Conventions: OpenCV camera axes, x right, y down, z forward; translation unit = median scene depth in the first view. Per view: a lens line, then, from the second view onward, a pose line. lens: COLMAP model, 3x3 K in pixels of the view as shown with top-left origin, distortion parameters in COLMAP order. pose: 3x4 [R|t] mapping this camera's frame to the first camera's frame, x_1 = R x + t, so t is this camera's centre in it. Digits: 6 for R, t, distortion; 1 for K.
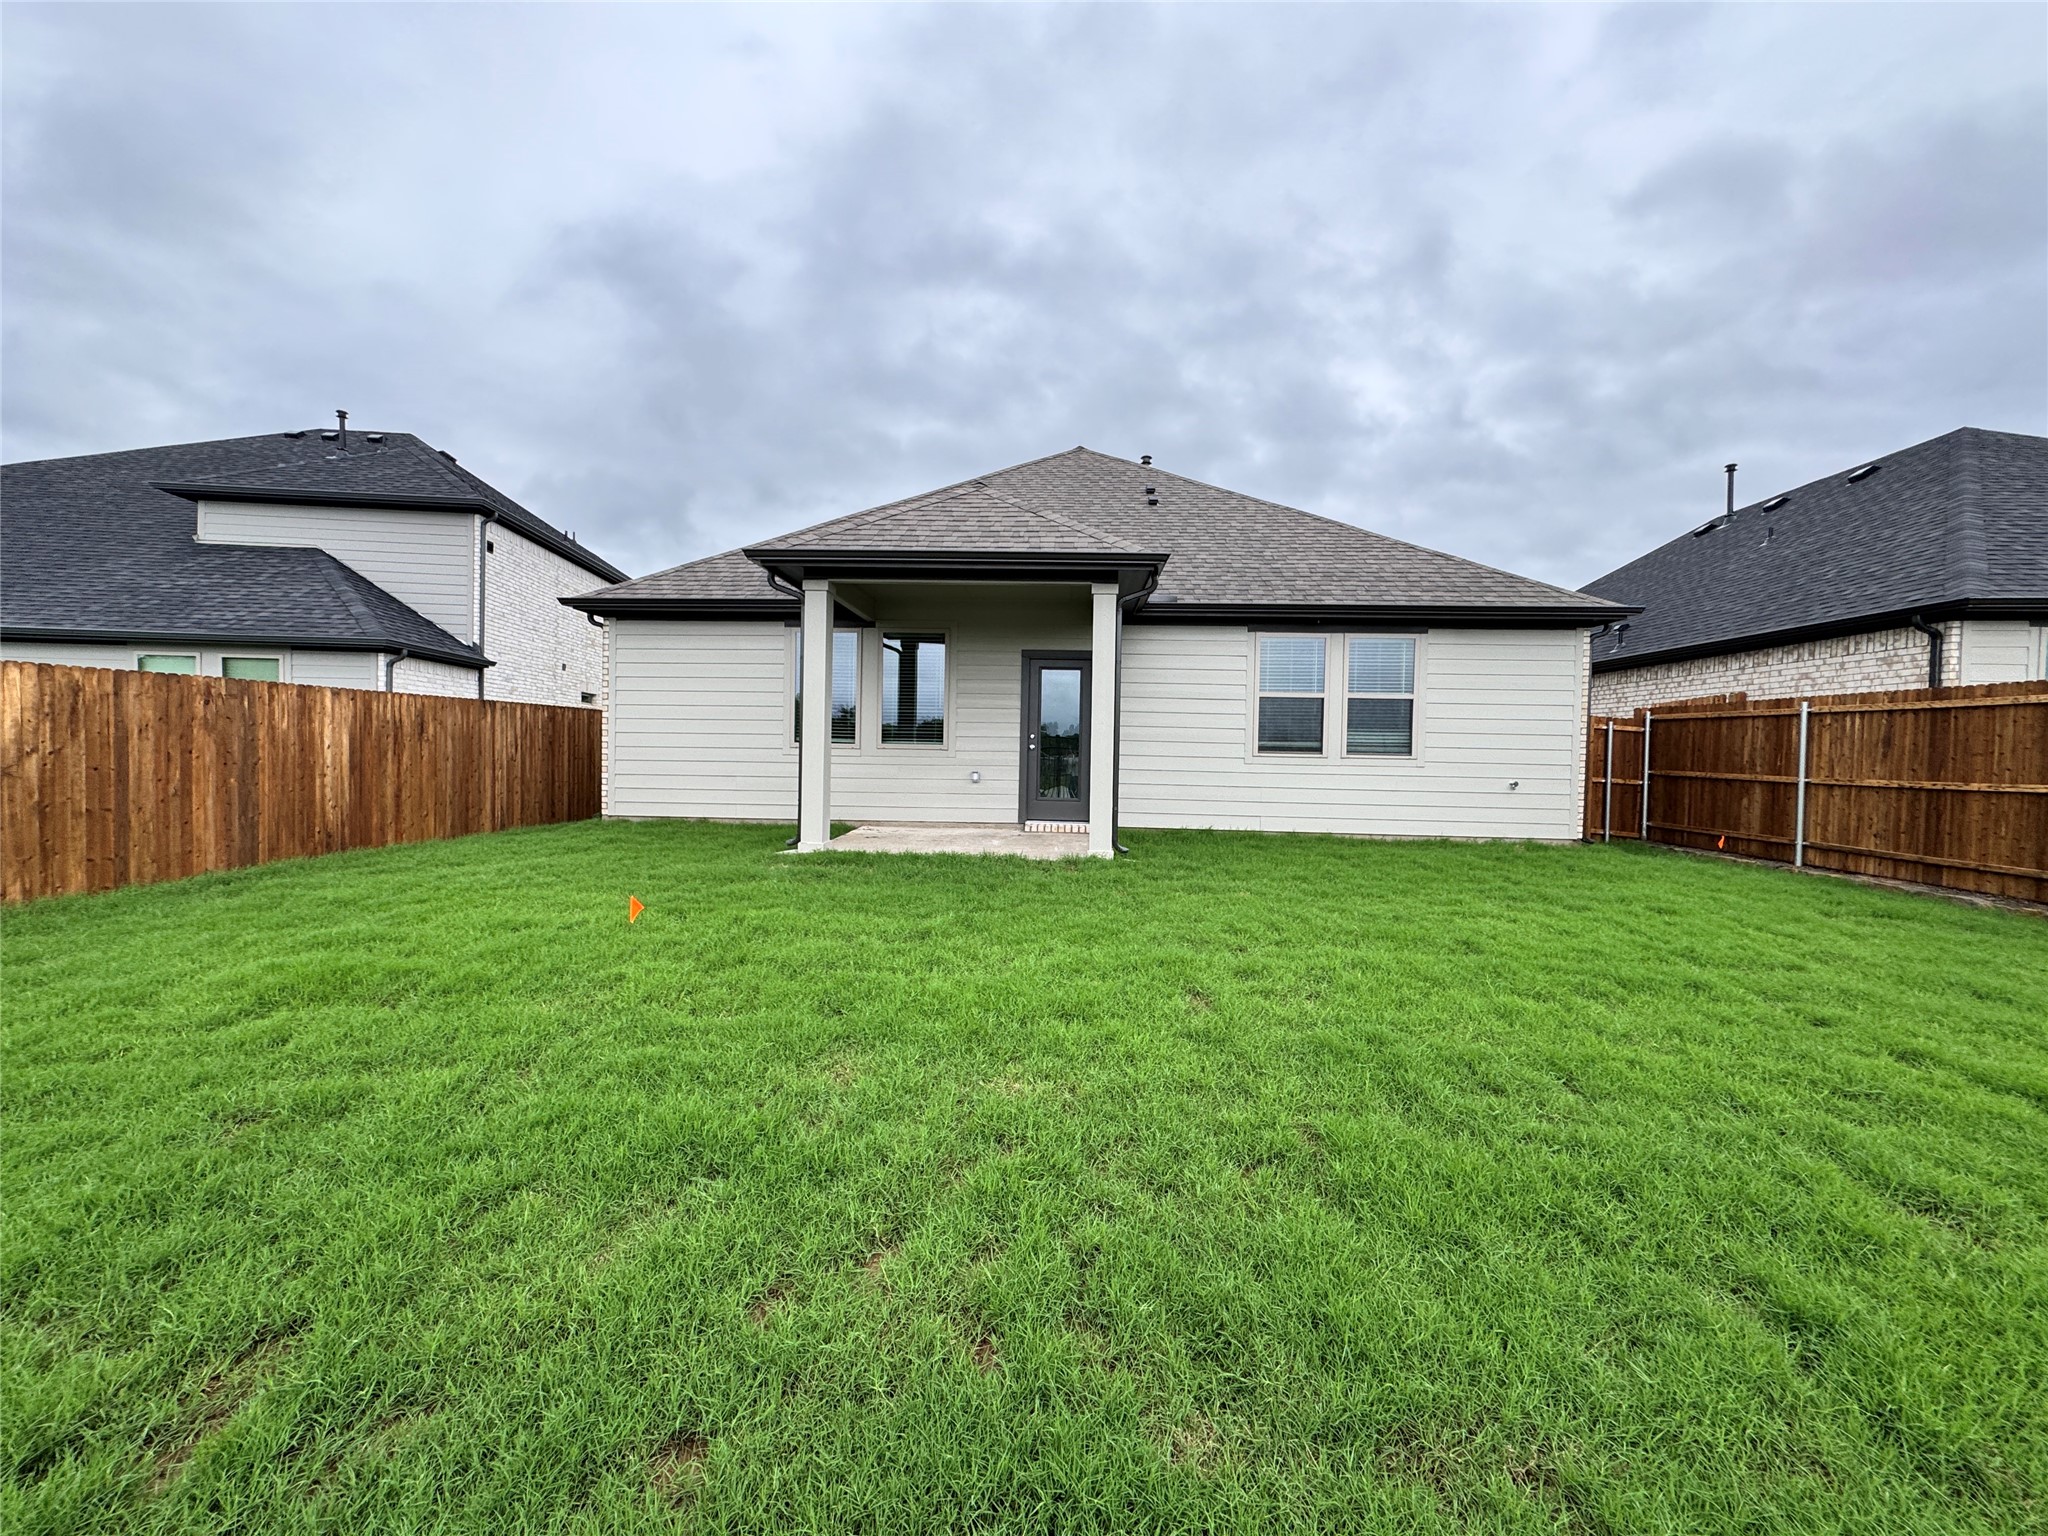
lens RADIAL K [[809.6, 0, 1028.7], [0, 809.6, 766.7], [0, 0, 1]] dist [-0.008404, 0.002419]
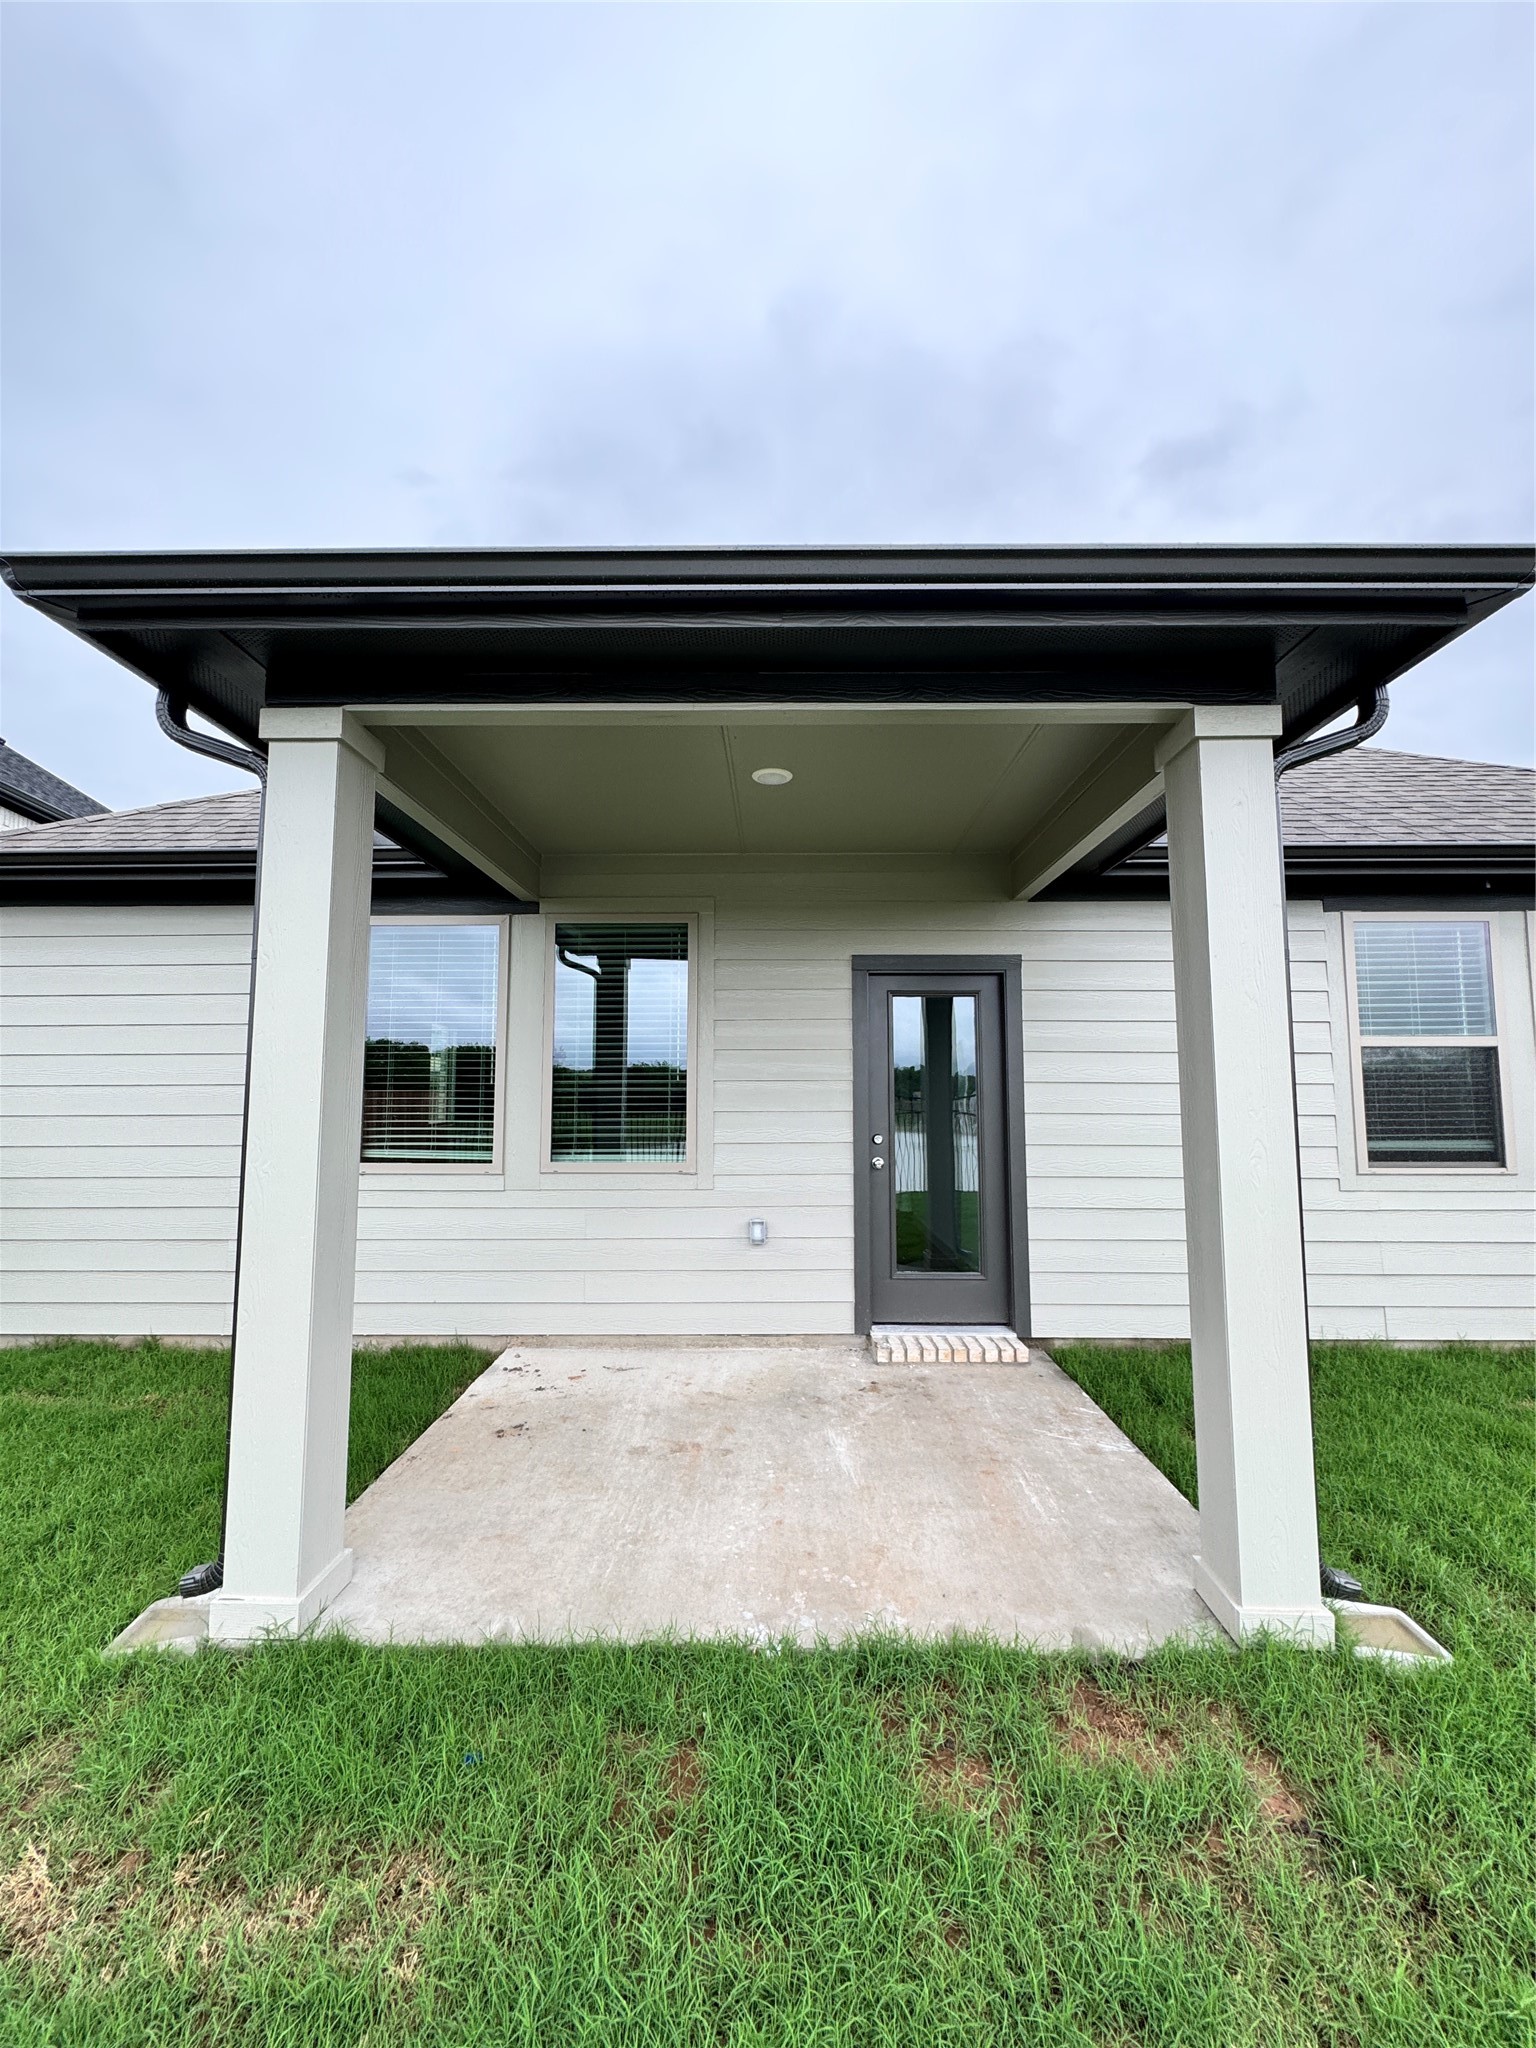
lens RADIAL K [[809.6, 0, 768.0], [0, 809.6, 1024.0], [0, 0, 1]] dist [-0.008404, 0.002419]
pose [[0.999118, -0.017979, 0.037953, -0.082554], [0.021819, 0.994409, -0.103315, -0.062494], [-0.035883, 0.104052, 0.993924, 0.586480]]
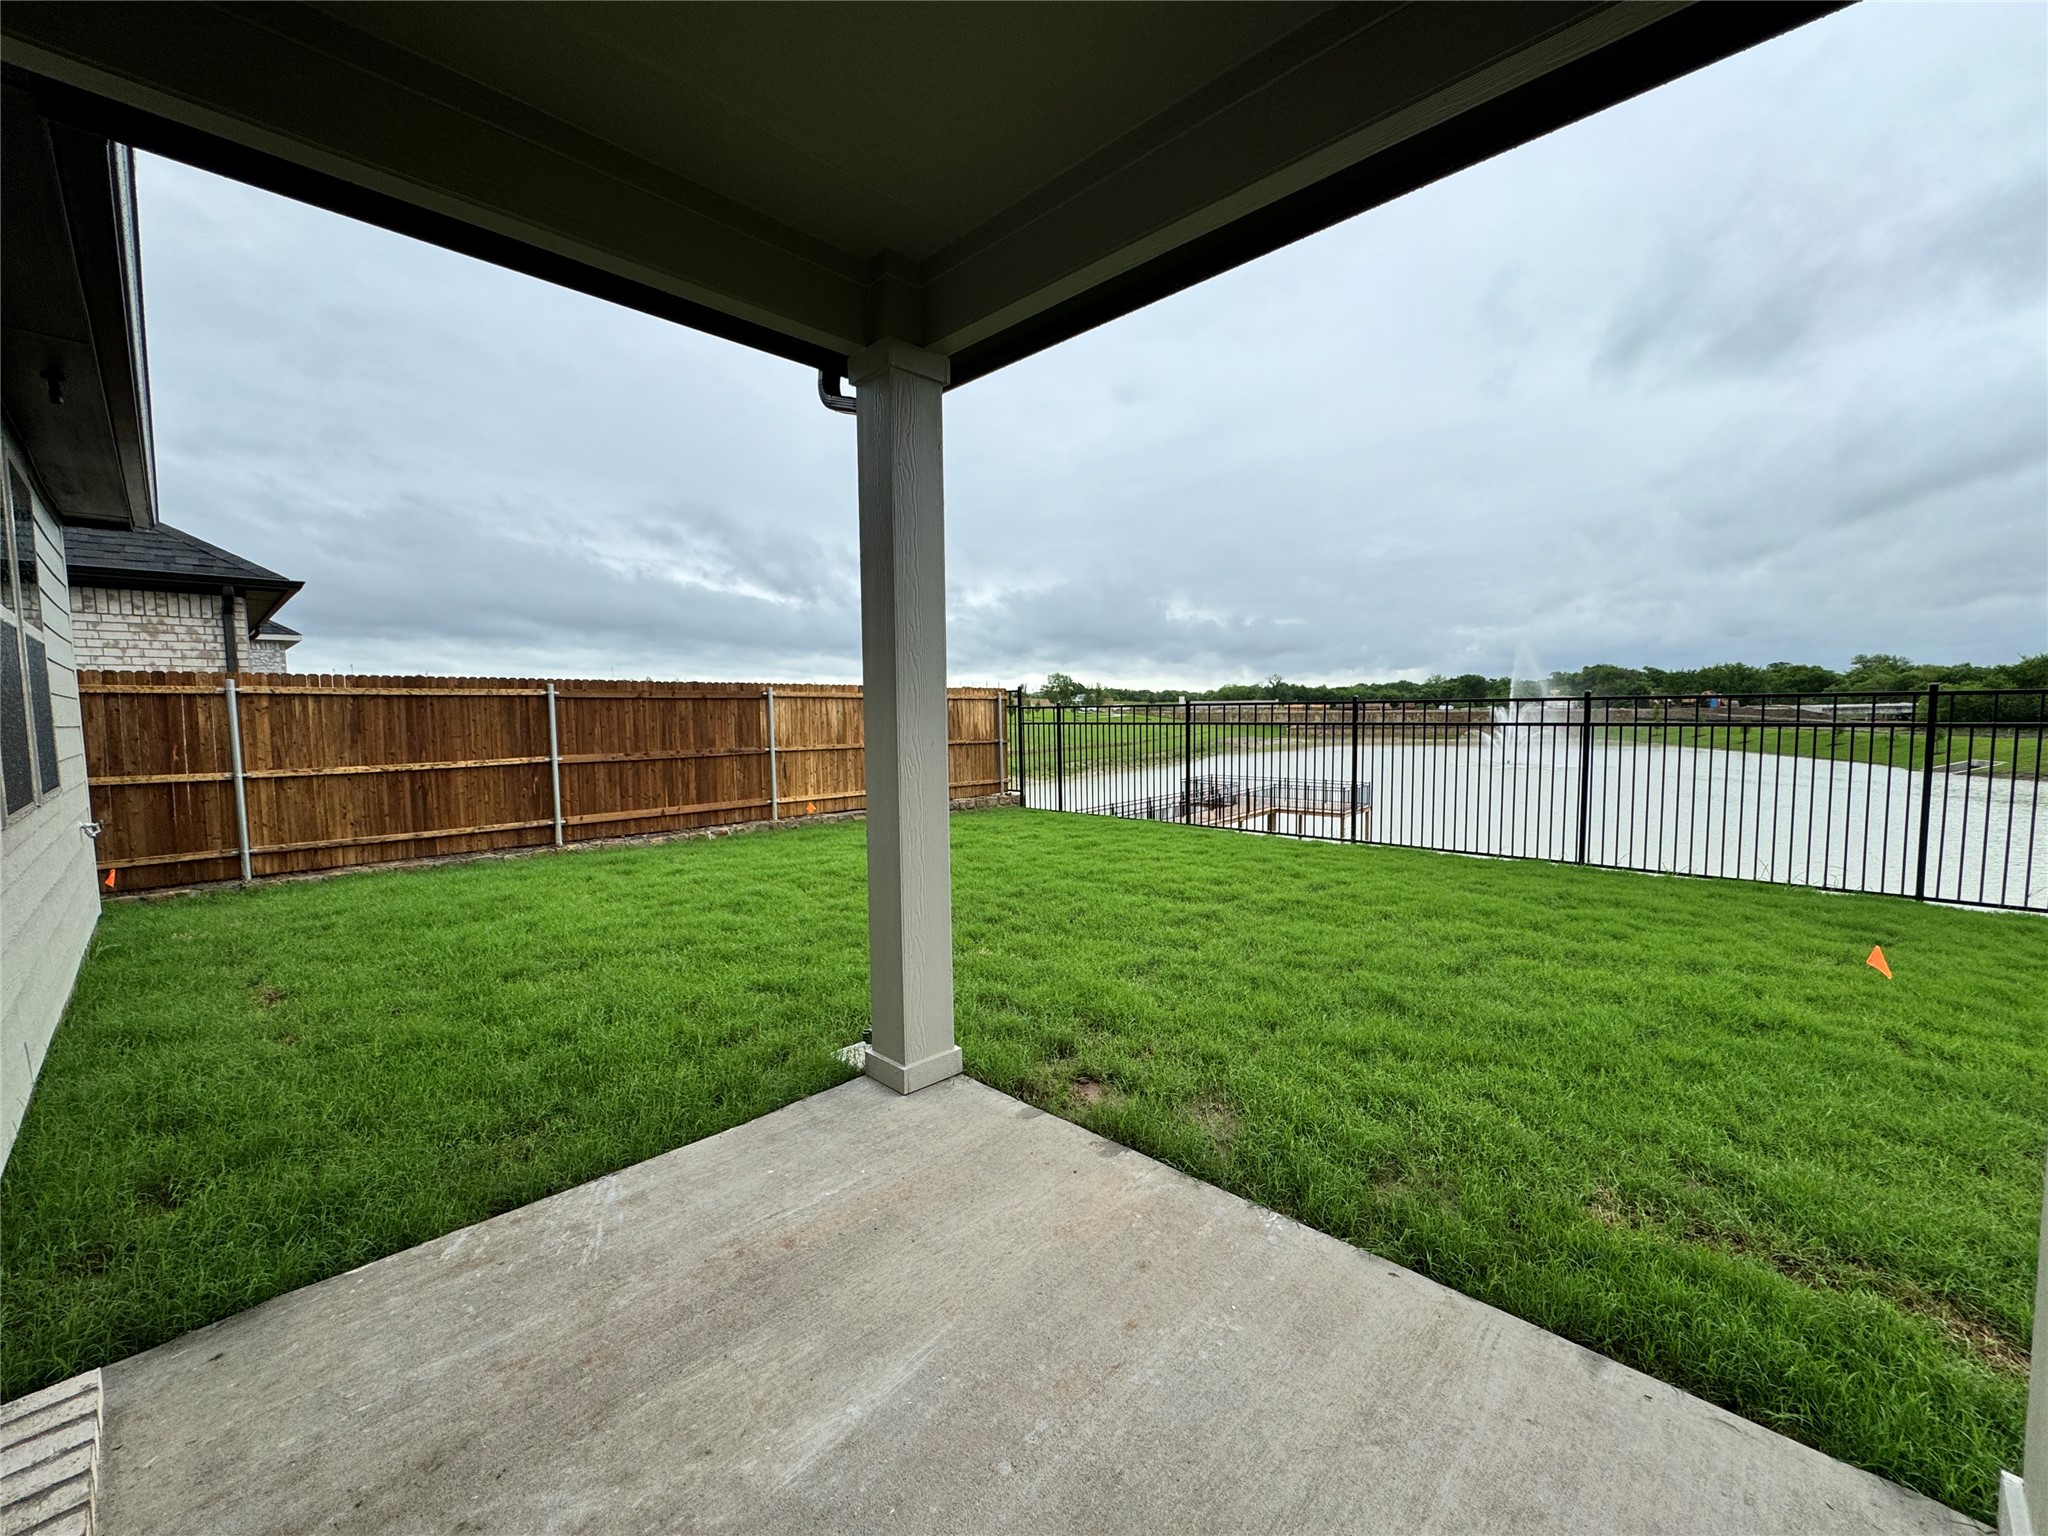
lens RADIAL K [[809.6, 0, 1028.7], [0, 809.6, 766.7], [0, 0, 1]] dist [-0.008404, 0.002419]
pose [[-0.759541, -0.054307, 0.648189, -0.169883], [0.012765, 0.995072, 0.098327, -0.060379], [-0.650335, 0.082958, -0.755105, 1.059173]]
